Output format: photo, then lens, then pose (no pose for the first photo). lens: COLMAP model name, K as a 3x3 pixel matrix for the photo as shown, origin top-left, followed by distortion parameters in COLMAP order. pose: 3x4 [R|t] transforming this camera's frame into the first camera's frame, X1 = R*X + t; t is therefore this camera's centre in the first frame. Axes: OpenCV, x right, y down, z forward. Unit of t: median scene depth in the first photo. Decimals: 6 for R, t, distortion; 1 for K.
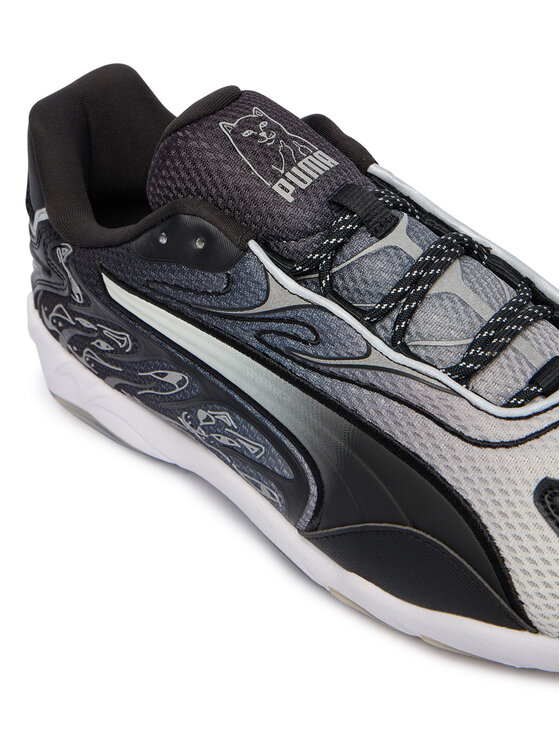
lens RADIAL K [[1037.6, 0, 280.0], [0, 1037.6, 373.0], [0, 0, 1]] dist [-0.016254, 0.000672]
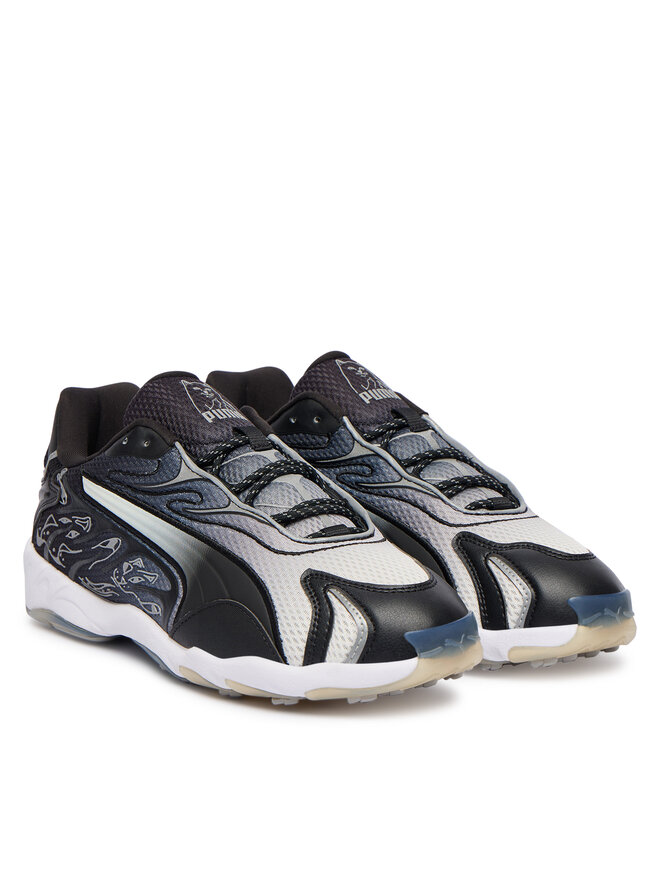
lens RADIAL K [[2586.9, 0, 330.0], [0, 2586.9, 440.0], [0, 0, 1]] dist [-5.980342, 0.141648]
pose [[0.976376, 0.187437, -0.107504, 0.588638], [-0.215759, 0.872717, -0.437965, 1.445796], [0.011730, 0.450813, 0.892541, -2.304736]]
